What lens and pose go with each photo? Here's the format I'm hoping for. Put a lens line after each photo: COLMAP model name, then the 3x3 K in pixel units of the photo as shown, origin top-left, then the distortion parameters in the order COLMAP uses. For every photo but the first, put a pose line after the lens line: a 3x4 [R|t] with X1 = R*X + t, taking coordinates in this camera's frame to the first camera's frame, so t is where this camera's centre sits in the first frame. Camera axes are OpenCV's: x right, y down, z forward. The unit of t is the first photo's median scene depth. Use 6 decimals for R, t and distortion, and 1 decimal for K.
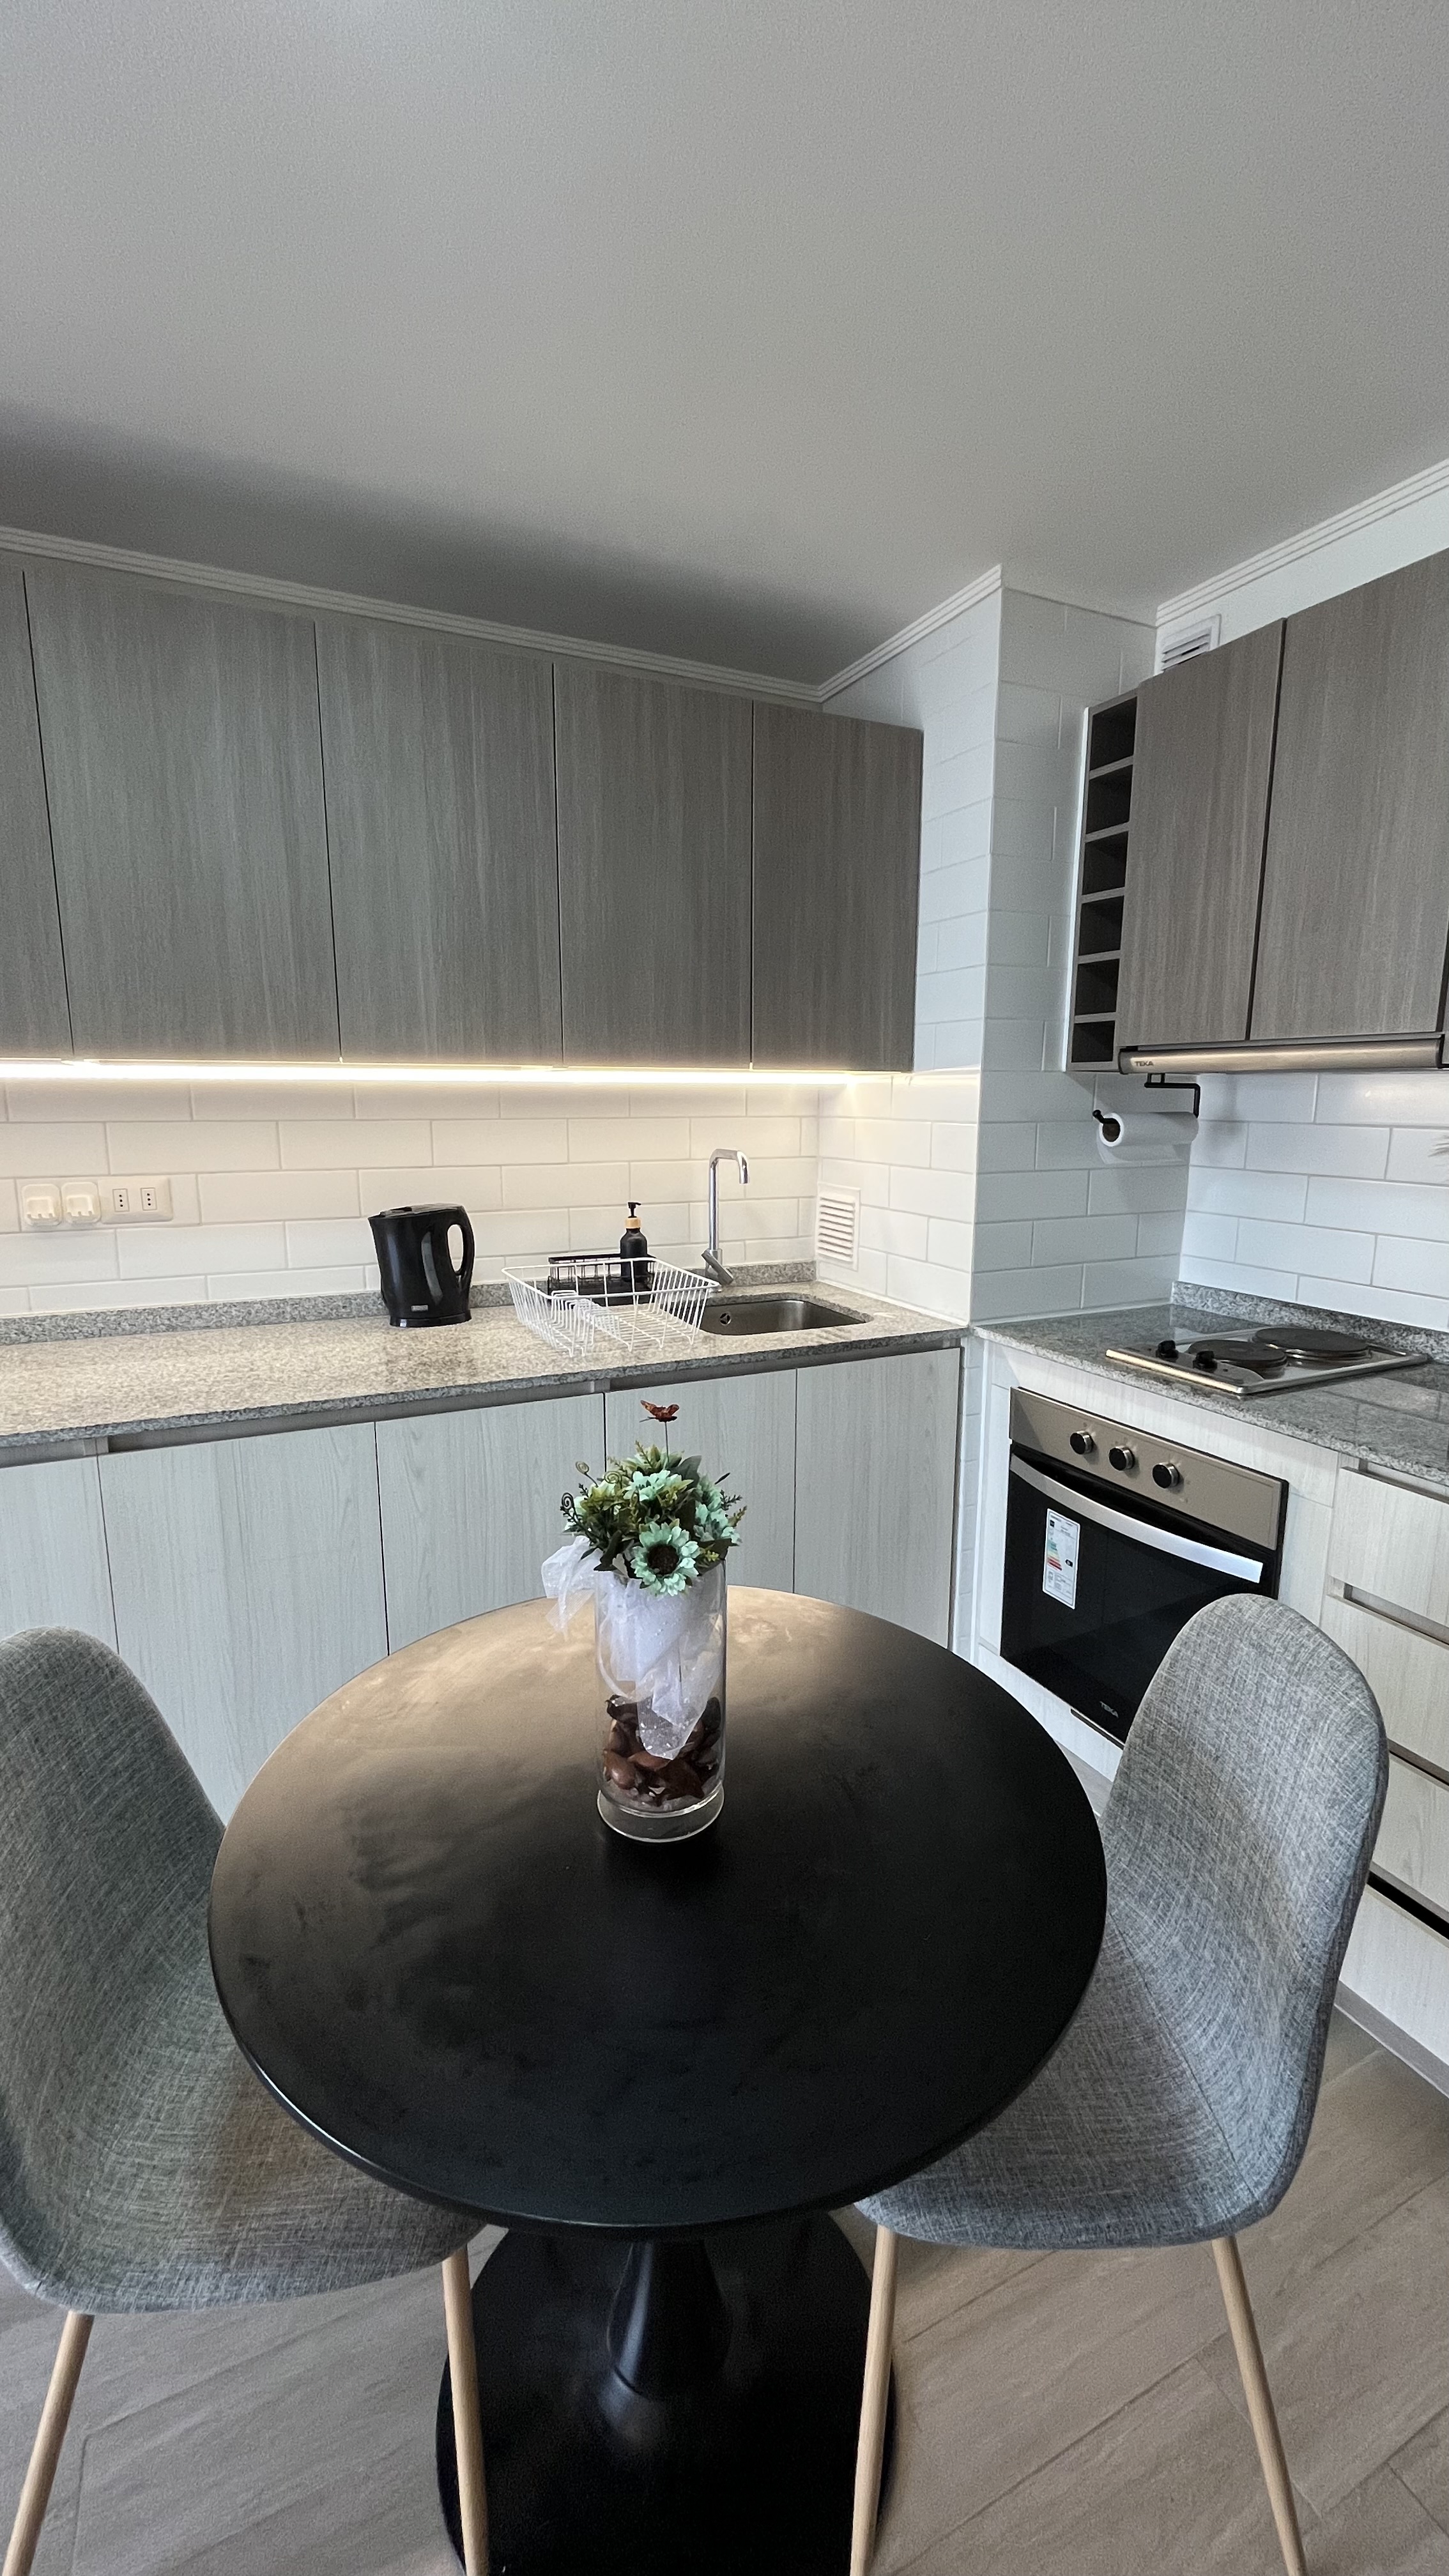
lens RADIAL K [[1035.8, 0, 731.6], [0, 1035.8, 1281.9], [0, 0, 1]] dist [-0.003908, 0.001143]
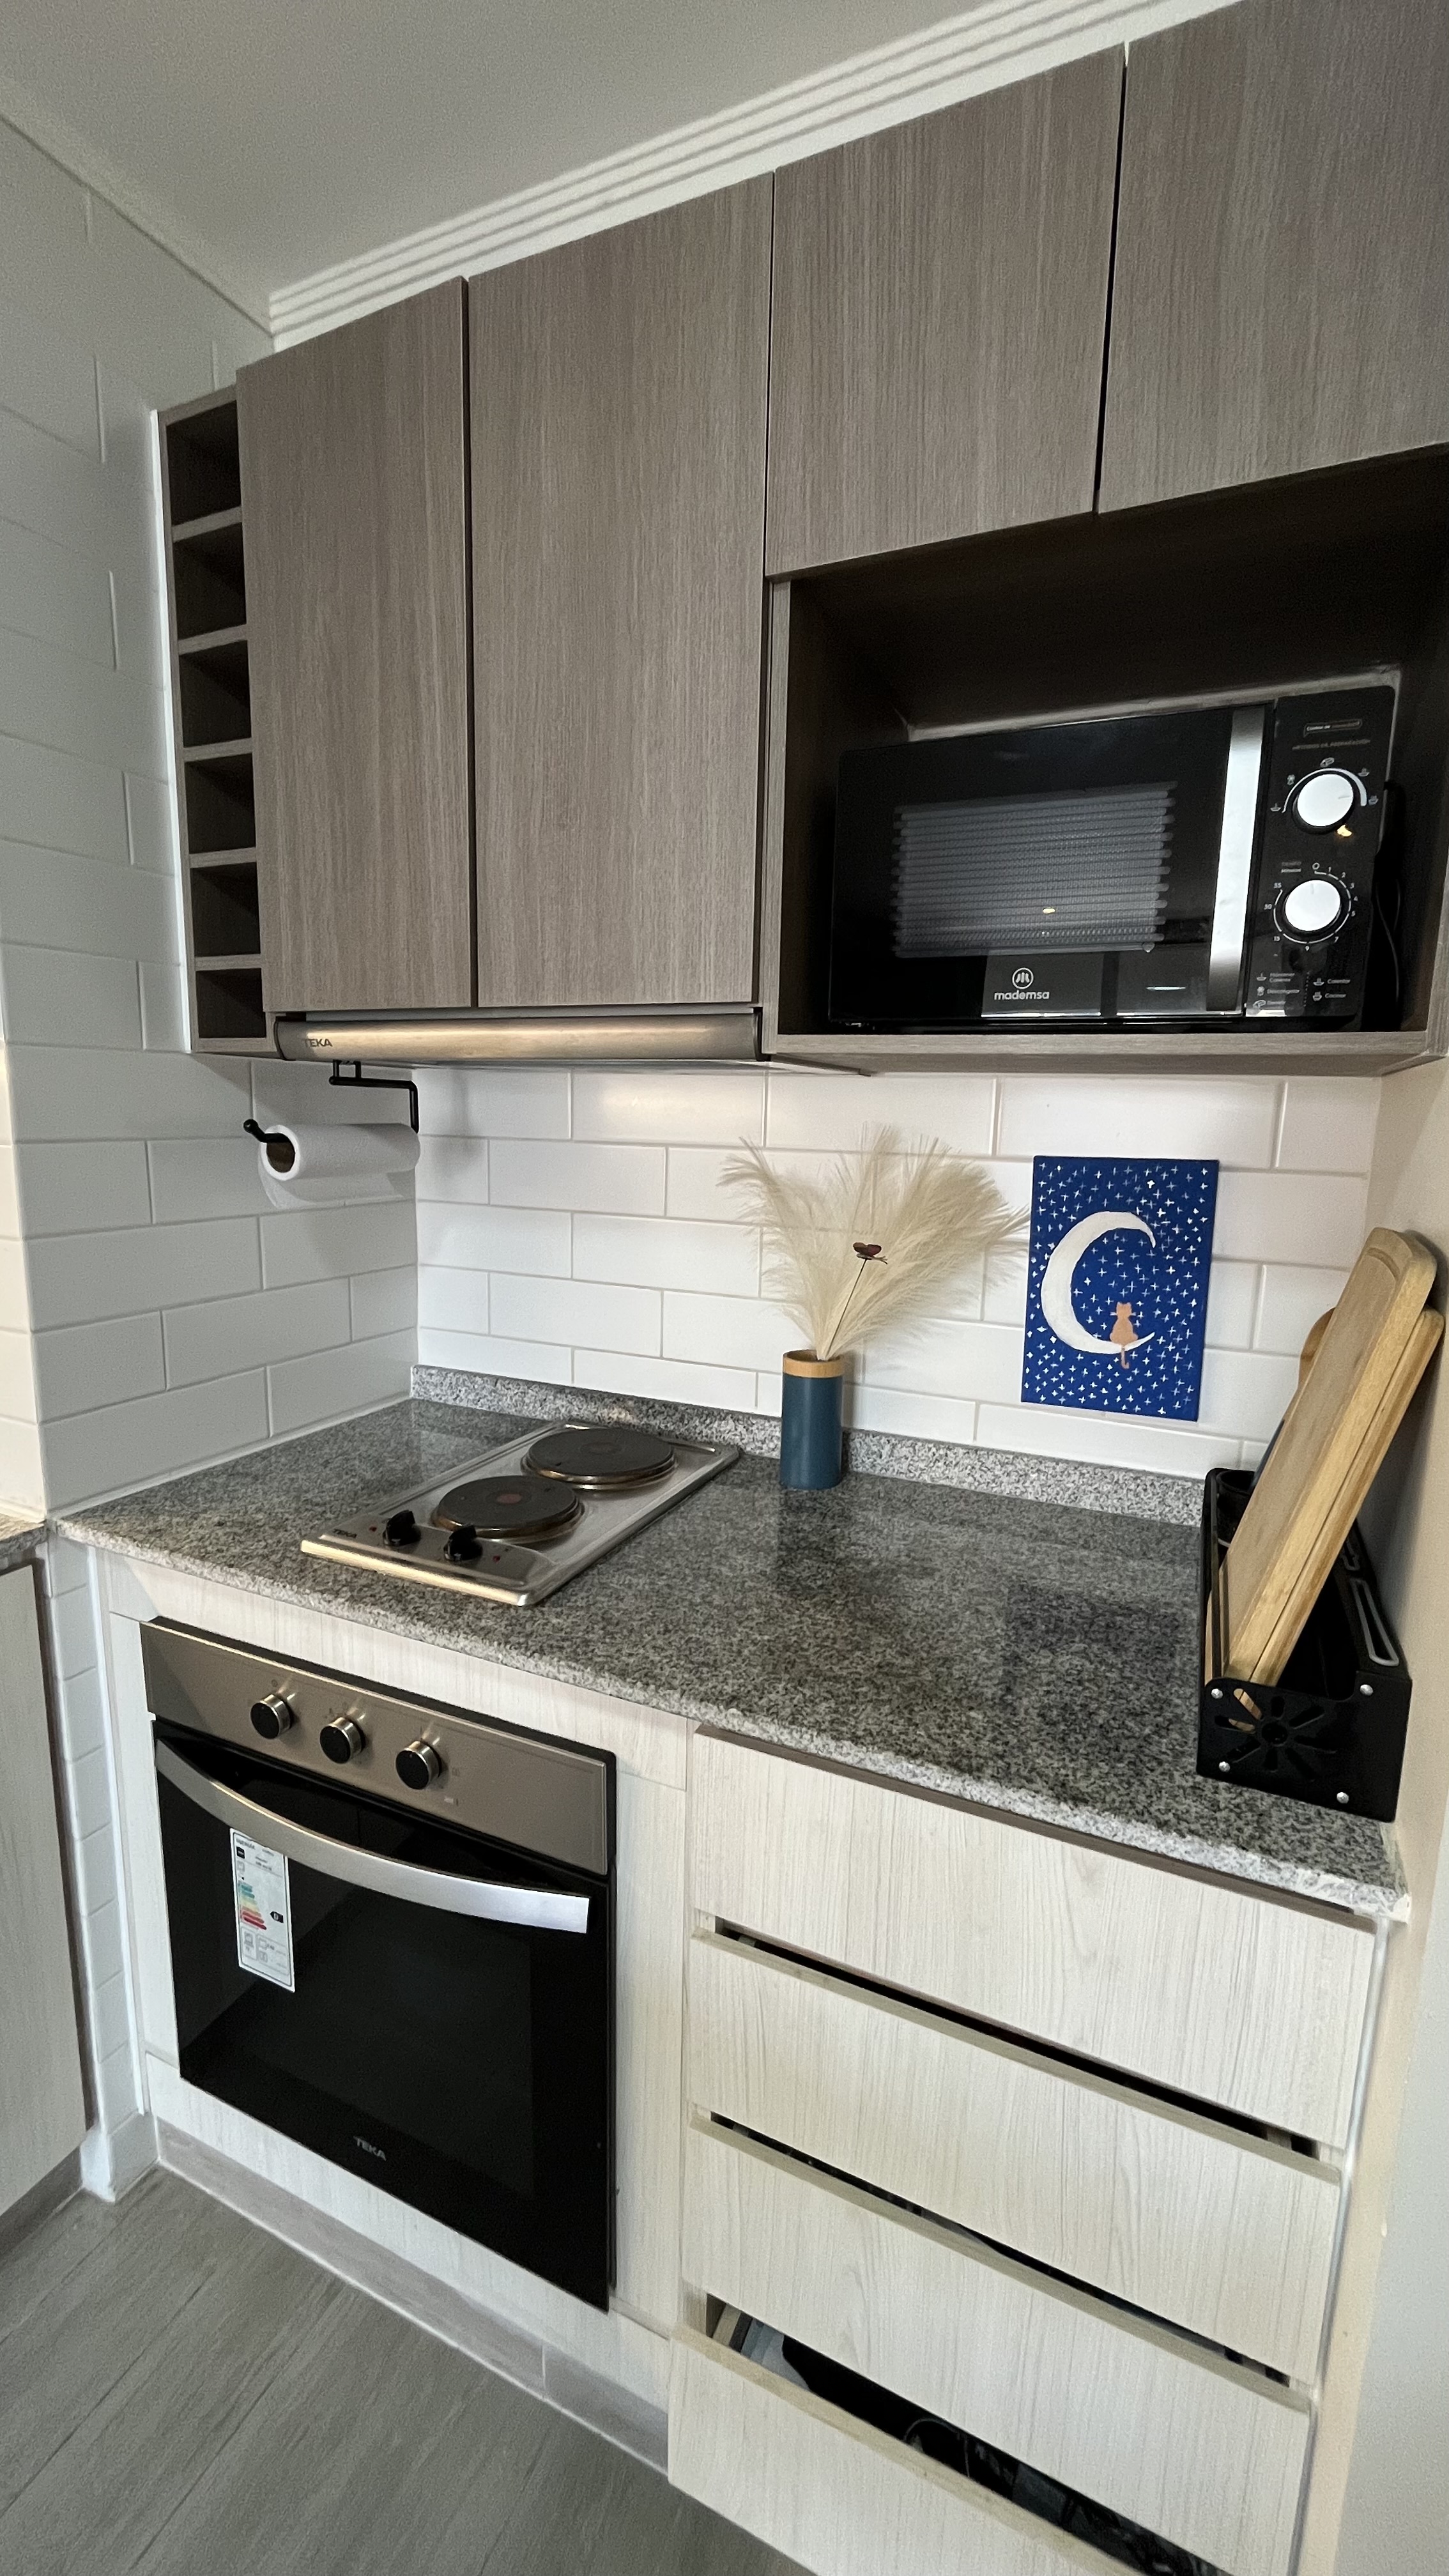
lens RADIAL K [[1035.8, 0, 731.9], [0, 1035.8, 1278.7], [0, 0, 1]] dist [-0.003908, 0.001143]
pose [[0.770871, -0.089546, 0.630666, 0.186386], [0.094423, 0.995195, 0.025889, -0.066089], [-0.629955, 0.039593, 0.775622, 0.377327]]
